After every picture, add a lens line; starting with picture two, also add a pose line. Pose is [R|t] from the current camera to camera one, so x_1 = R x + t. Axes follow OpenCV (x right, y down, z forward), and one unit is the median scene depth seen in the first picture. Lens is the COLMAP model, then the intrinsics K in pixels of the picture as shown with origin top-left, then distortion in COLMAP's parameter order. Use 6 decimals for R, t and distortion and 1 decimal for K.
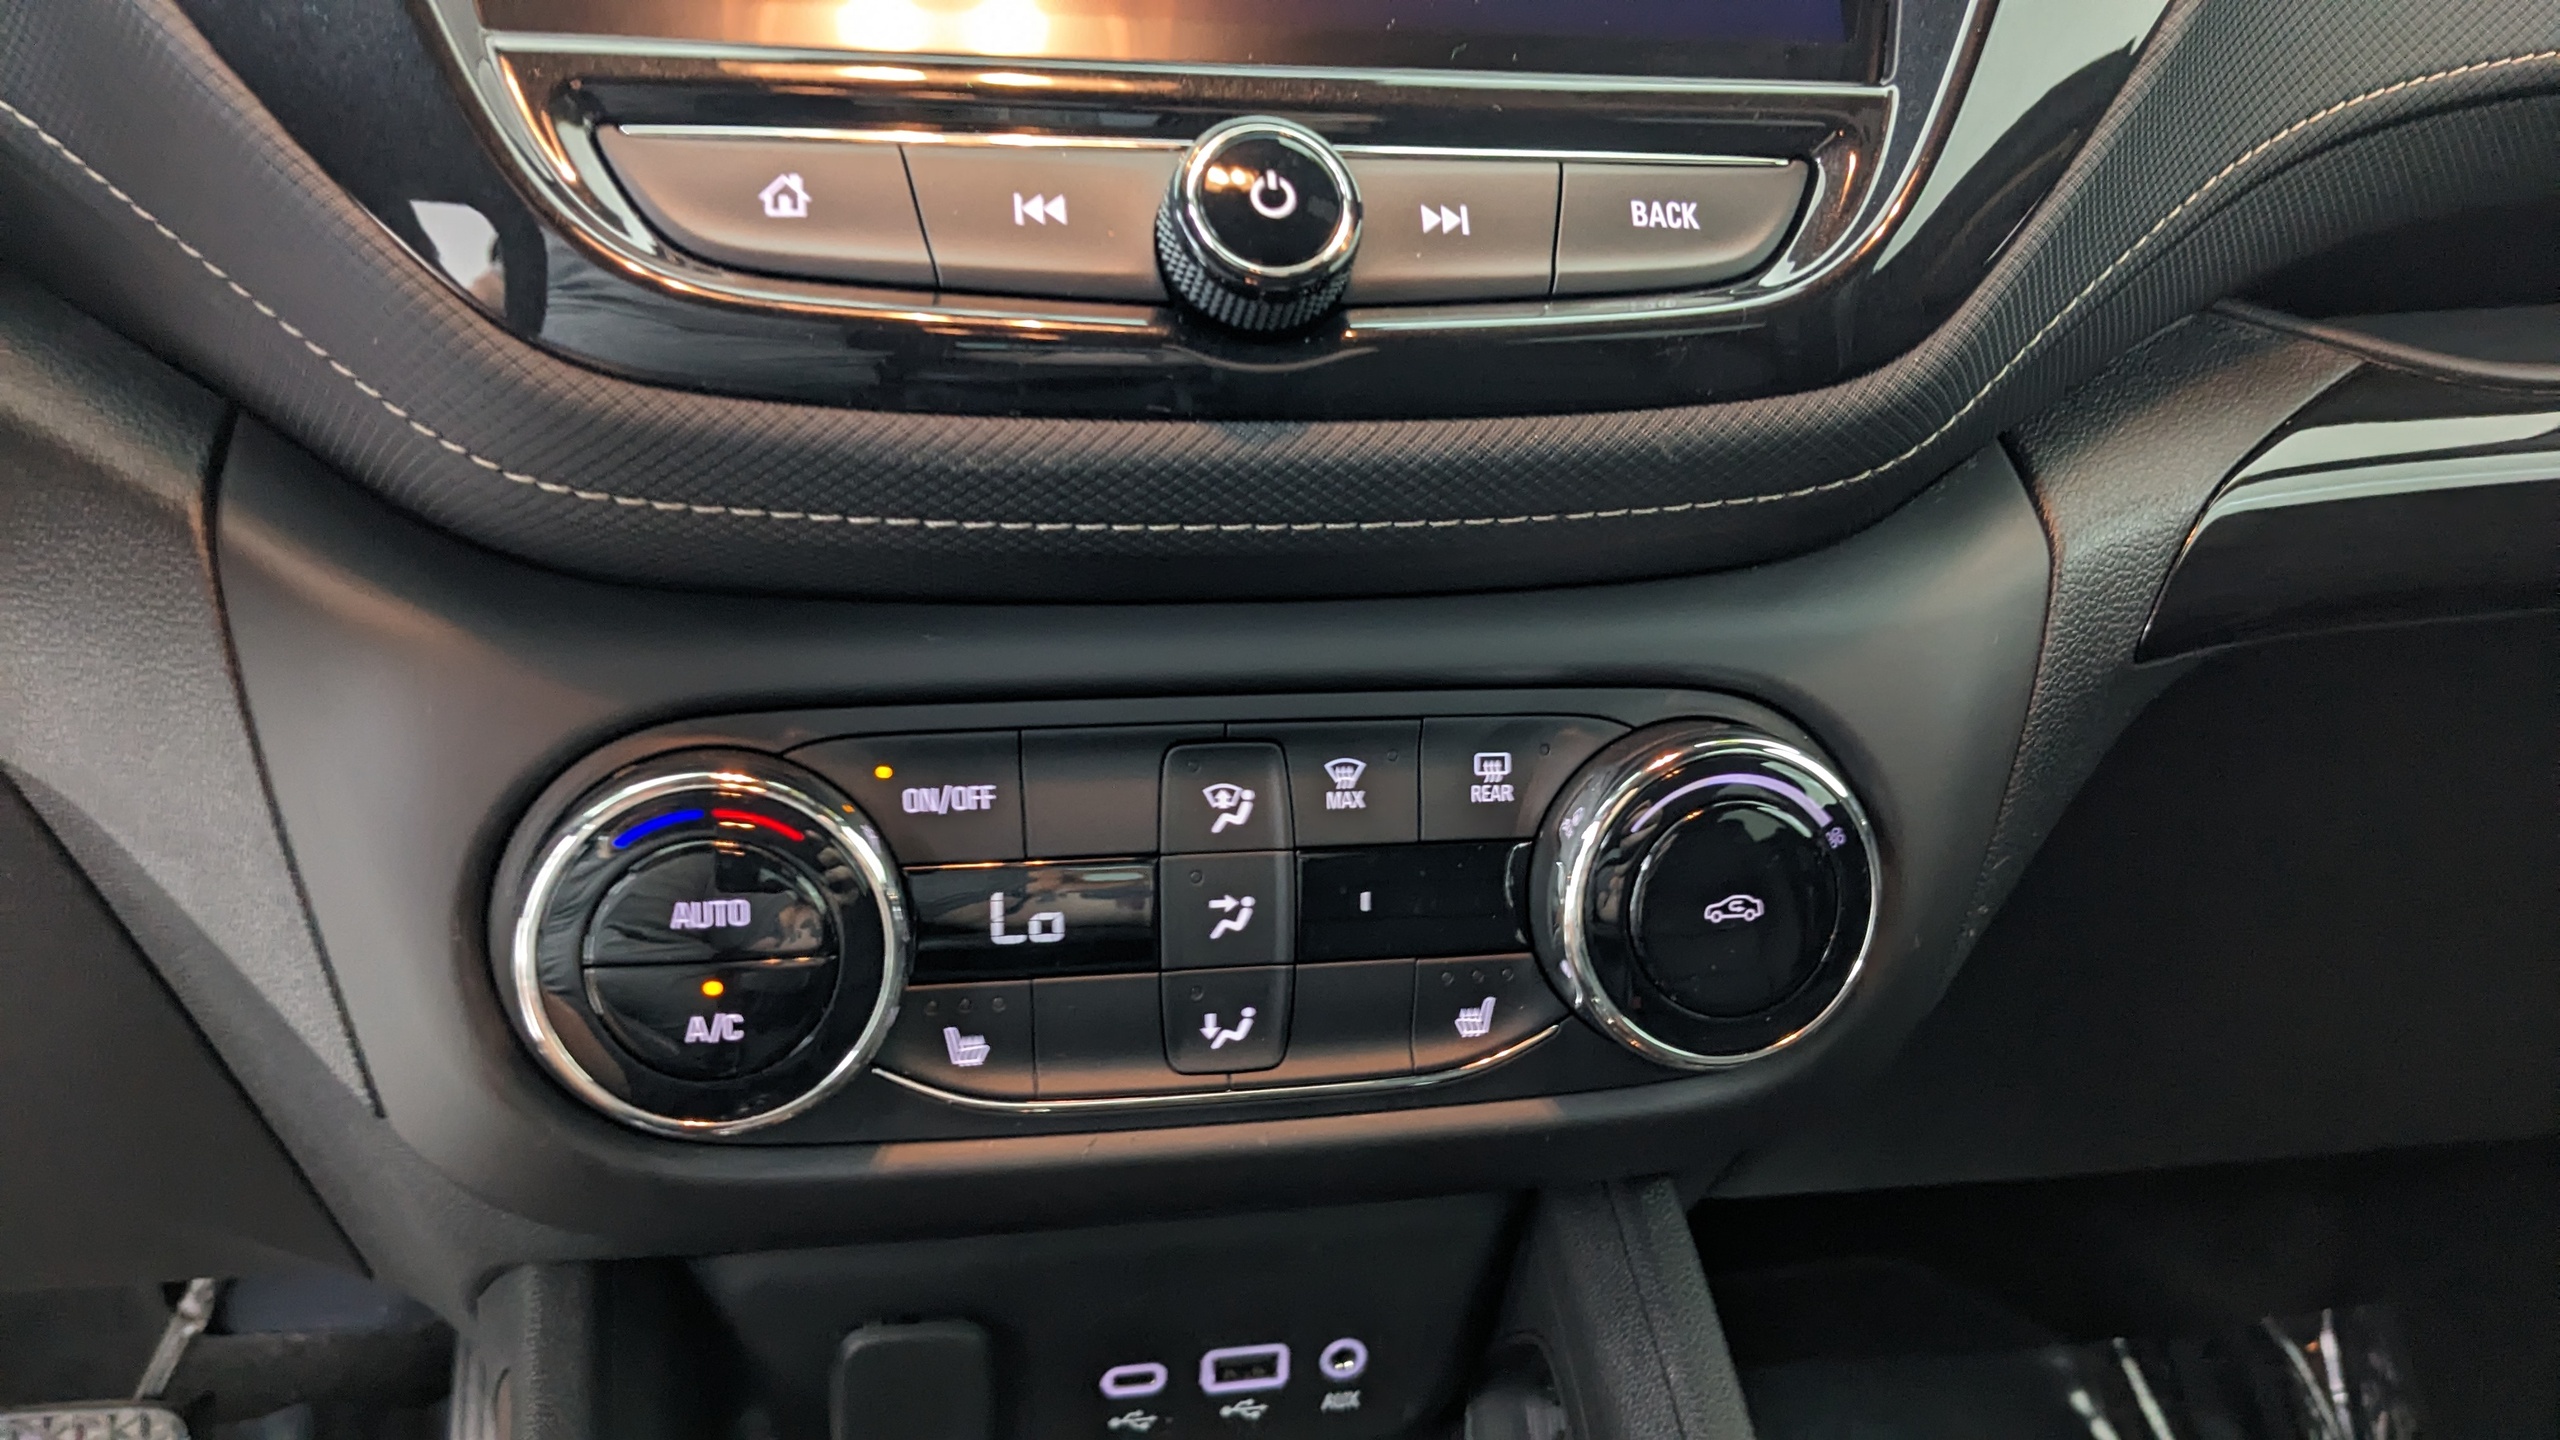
lens RADIAL K [[2039.7, 0, 1241.0], [0, 2039.7, 756.3], [0, 0, 1]] dist [0.065971, -0.147526]
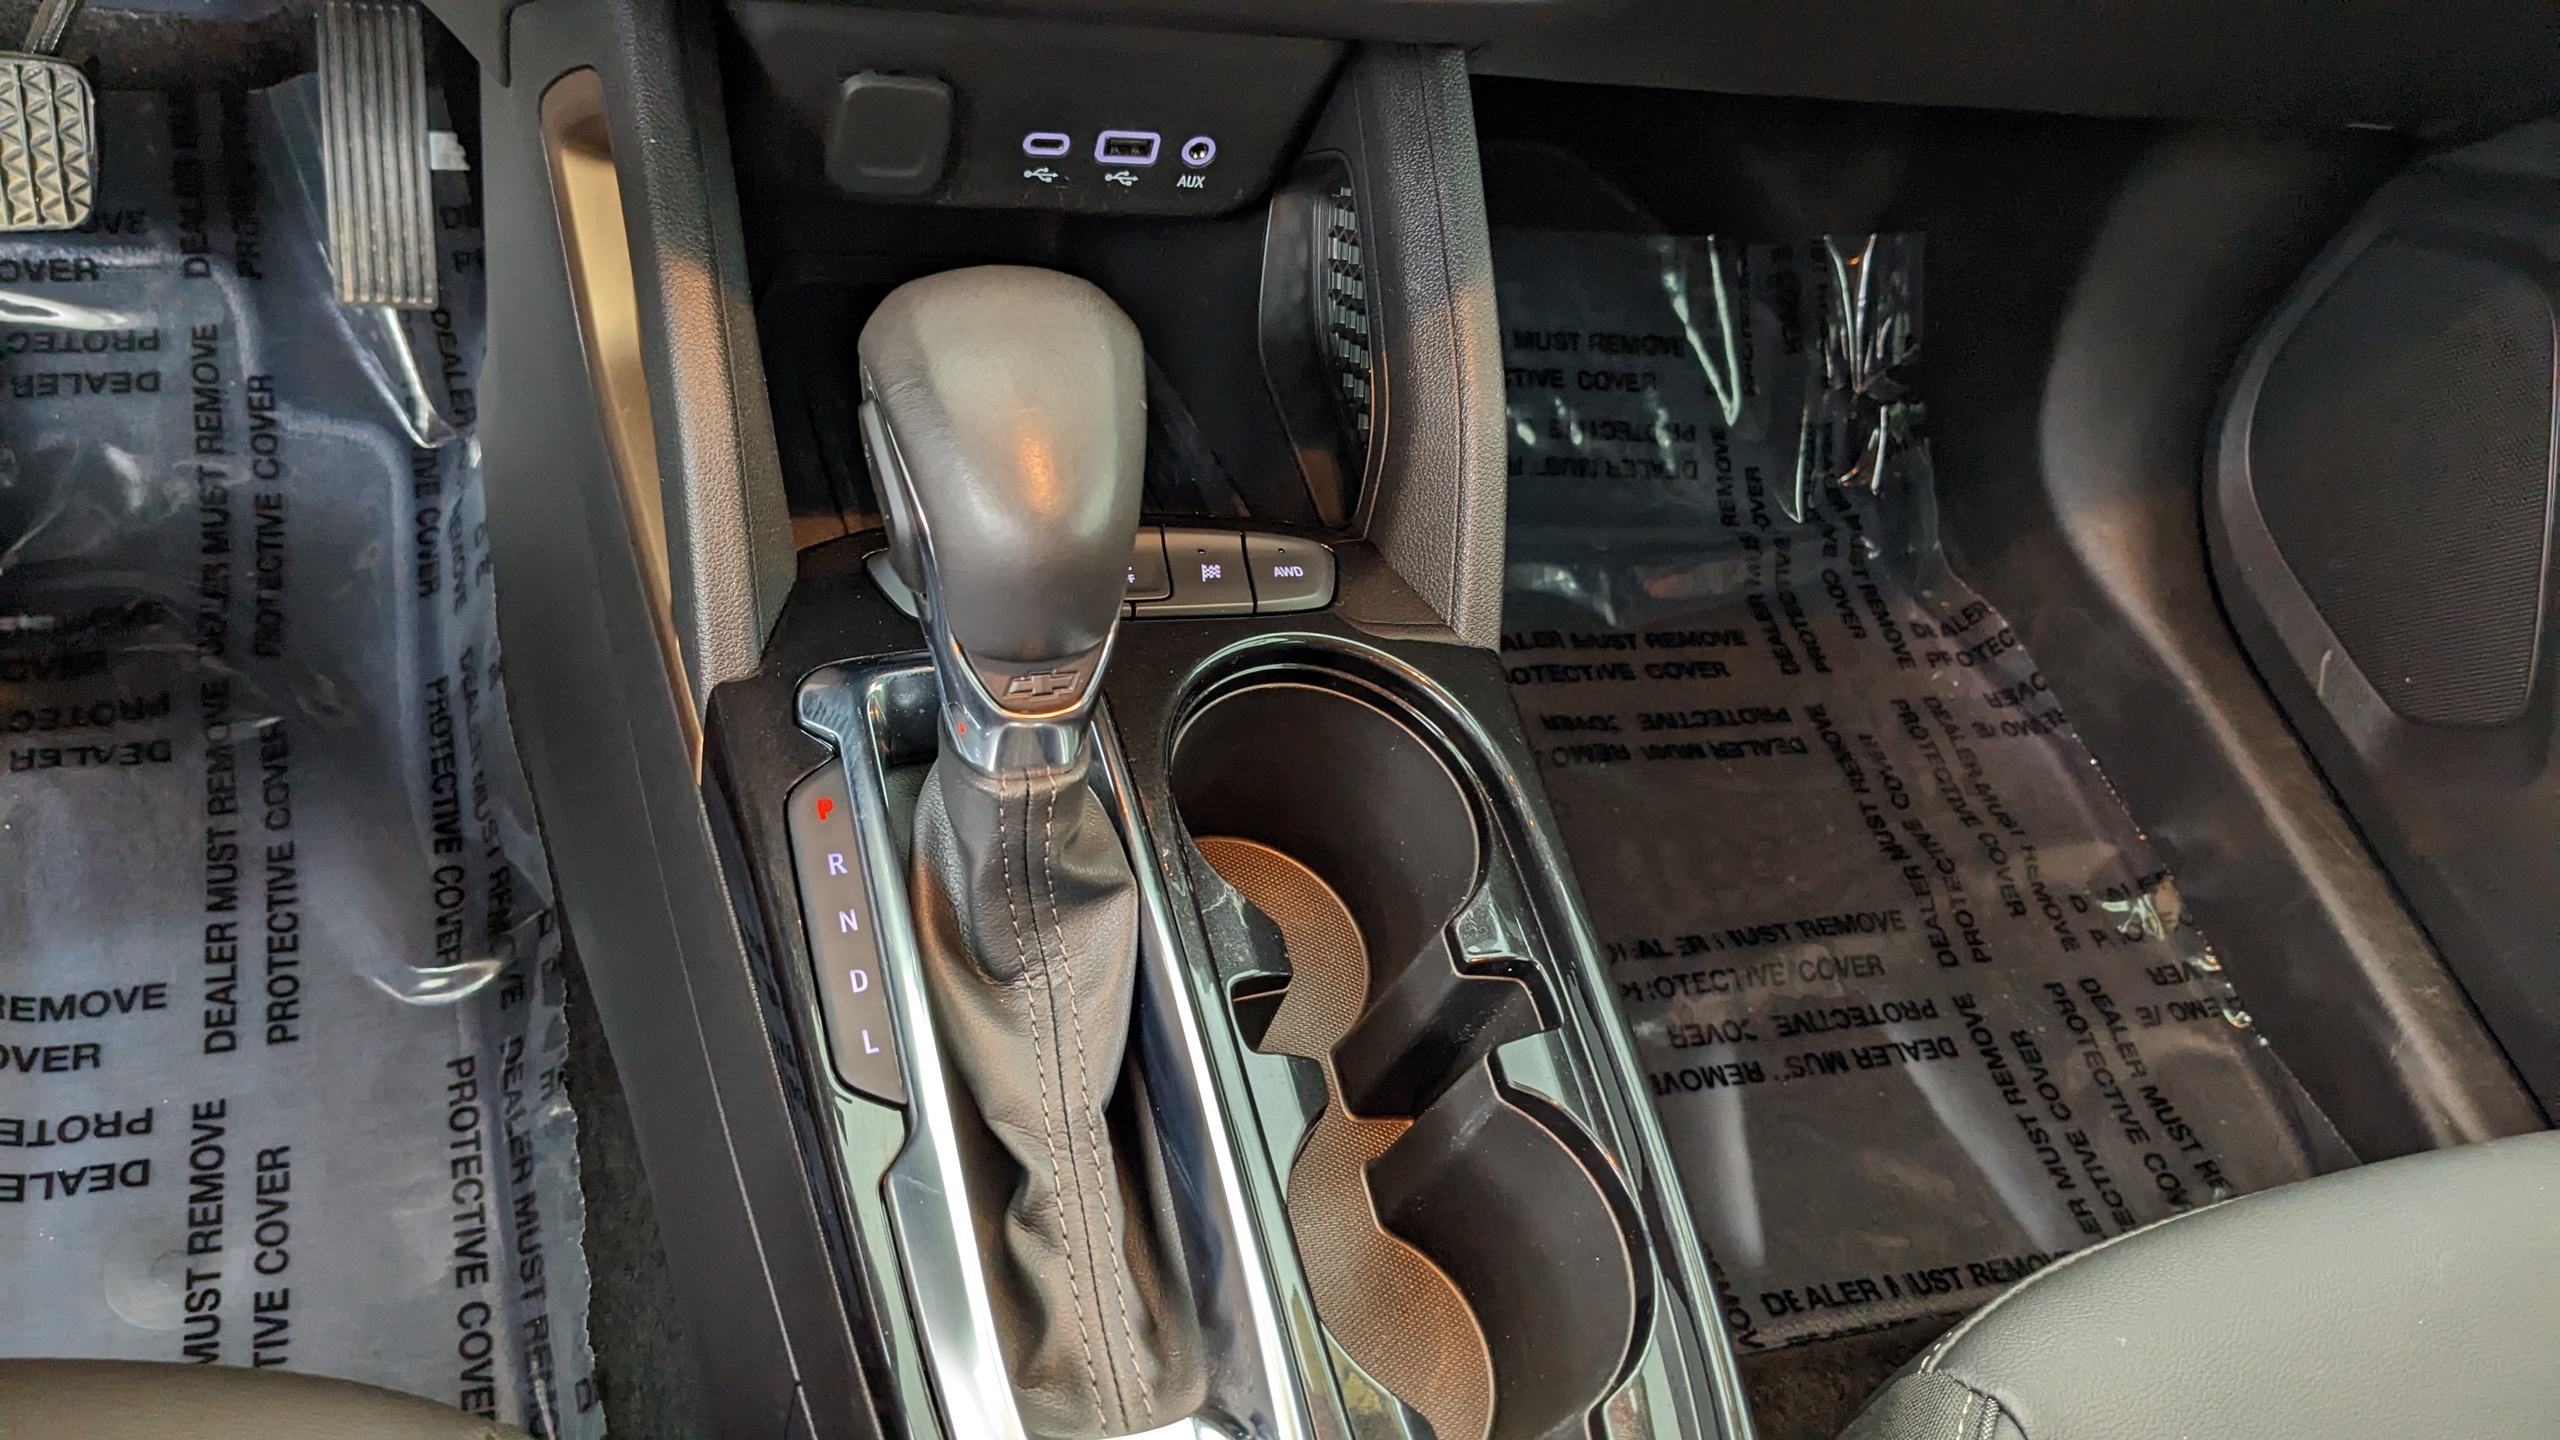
lens RADIAL K [[2018.6, 0, 1260.6], [0, 2018.6, 719.6], [0, 0, 1]] dist [0.075550, -0.132538]
pose [[0.974402, 0.076228, 0.211496, -0.241815], [-0.173404, 0.853581, 0.491254, -0.072343], [-0.143082, -0.515353, 0.844949, -0.479123]]
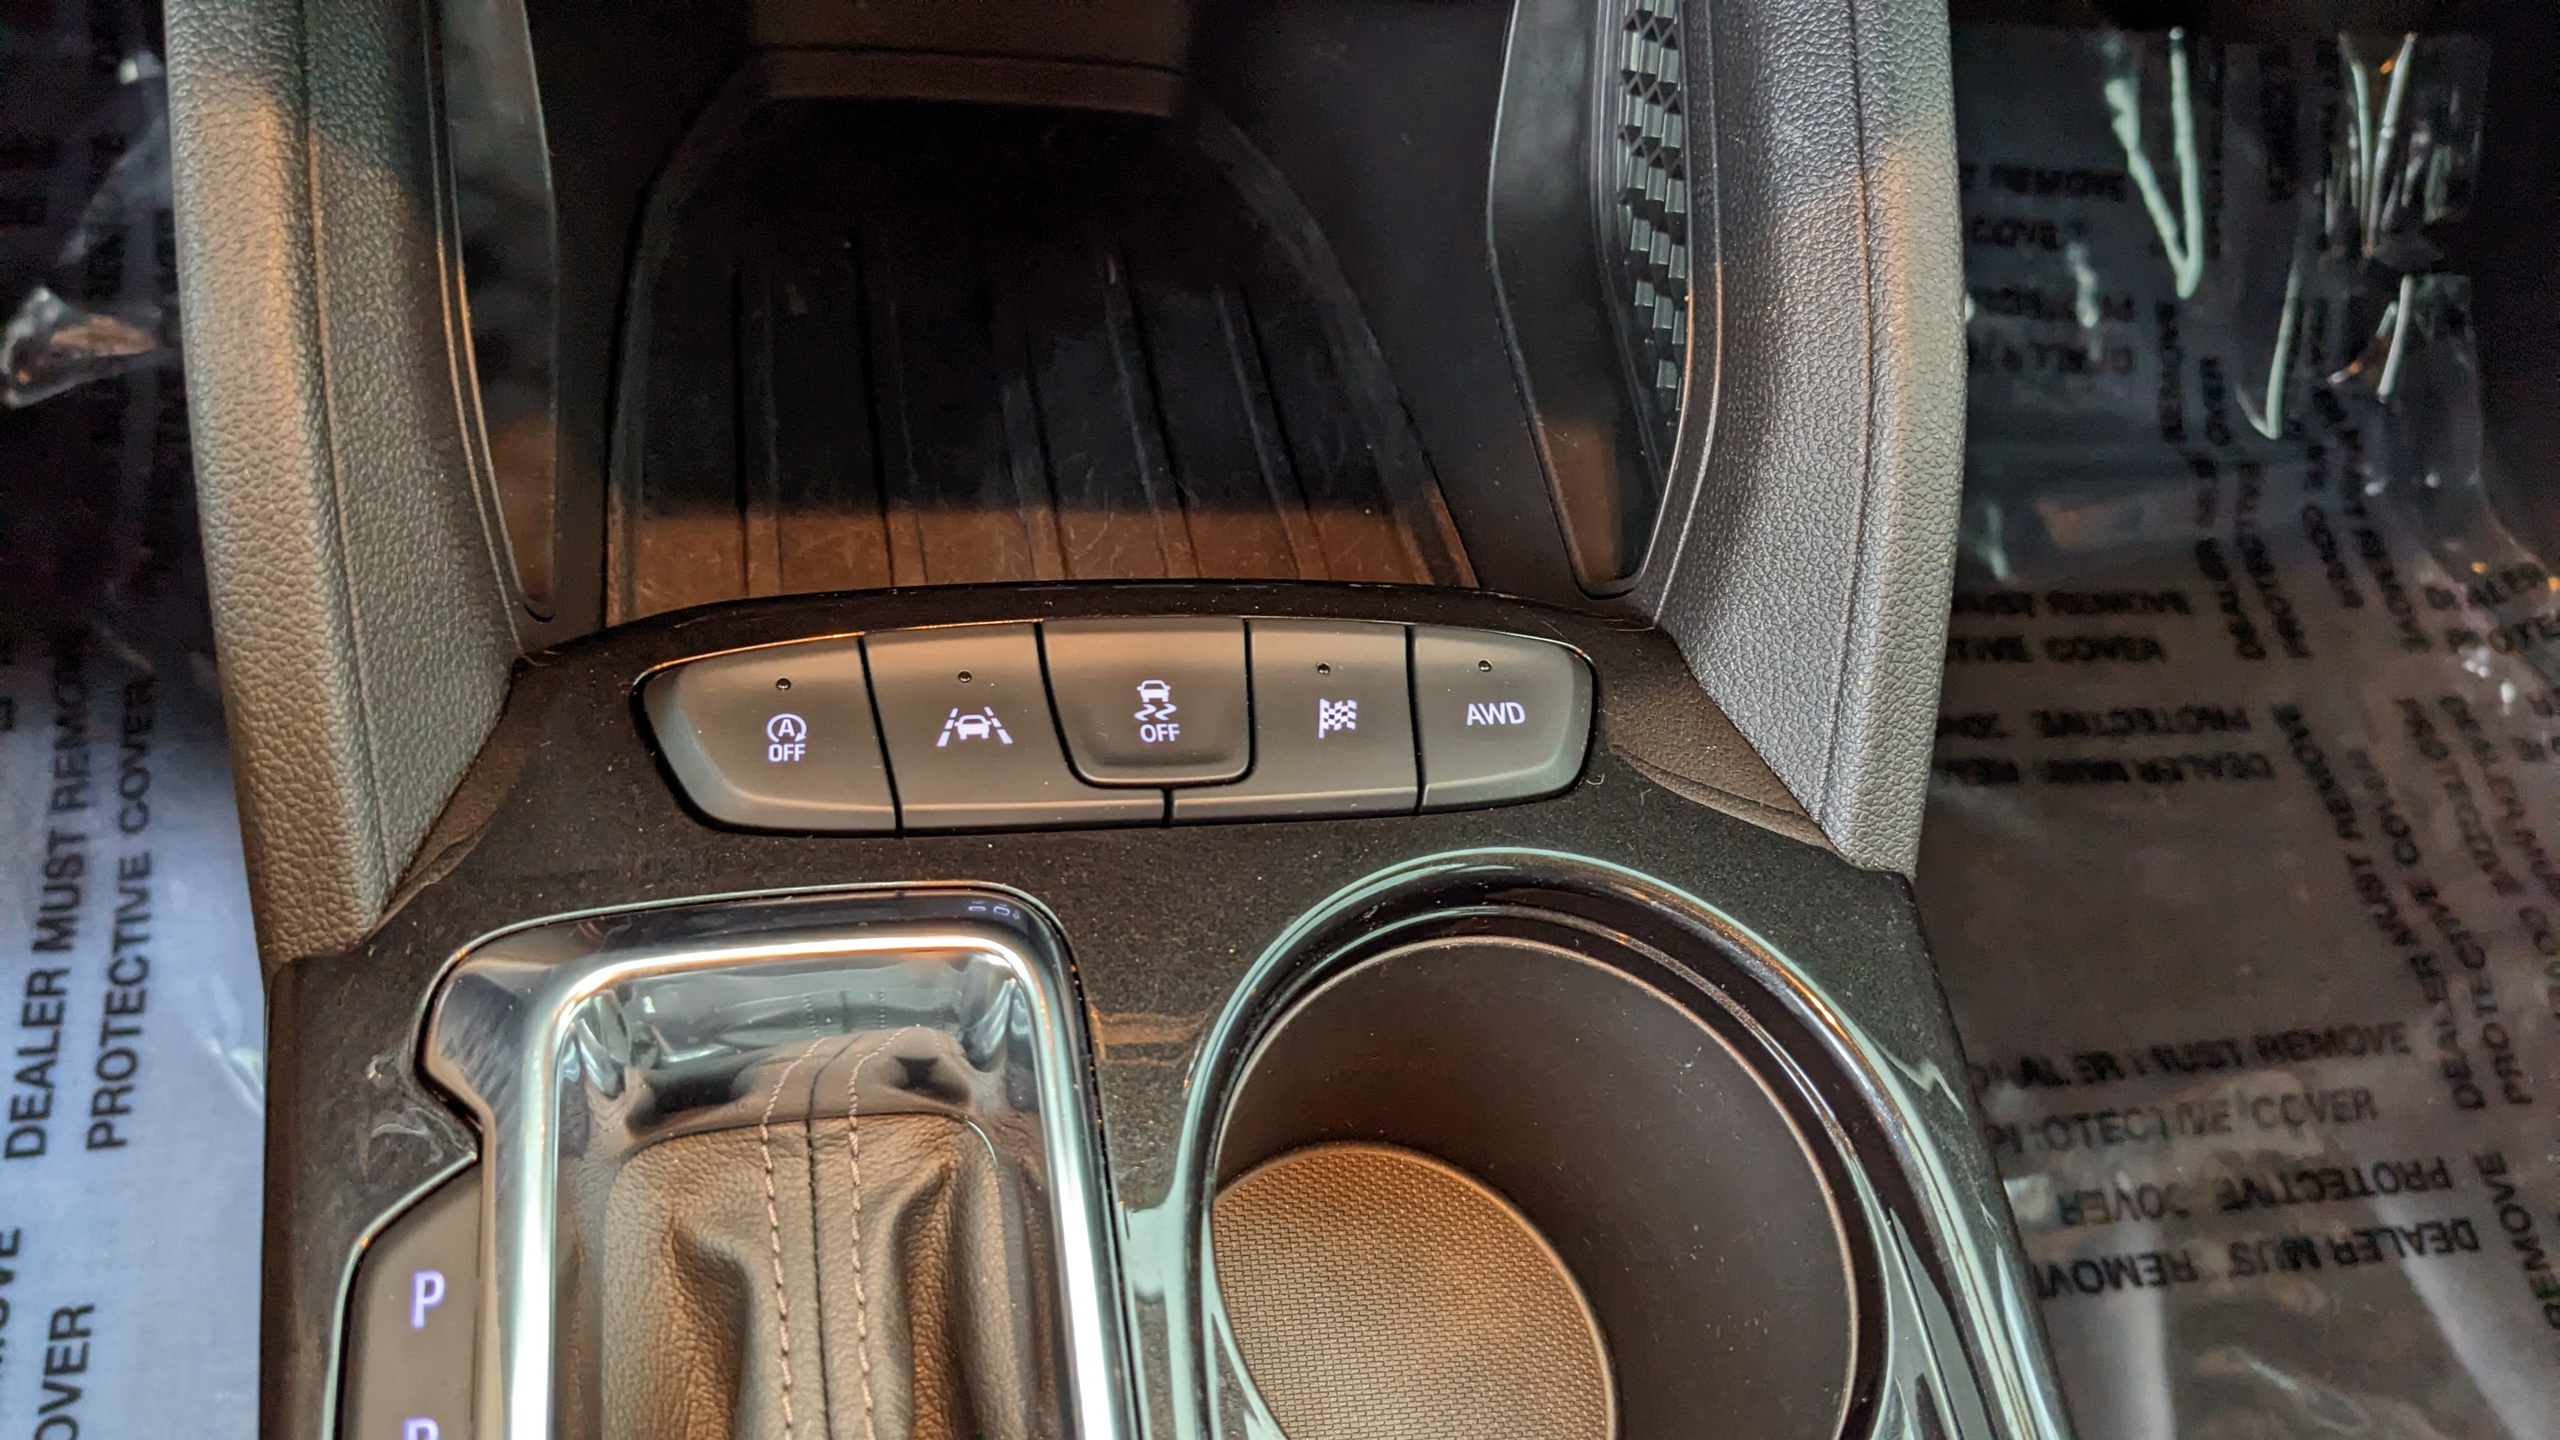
lens RADIAL K [[2052.6, 0, 1243.4], [0, 2052.6, 706.9], [0, 0, 1]] dist [0.064800, -0.118094]
pose [[0.990215, 0.113091, 0.081758, -0.035377], [-0.139547, 0.799051, 0.584846, 0.168420], [0.000812, -0.590532, 0.807014, 0.361864]]
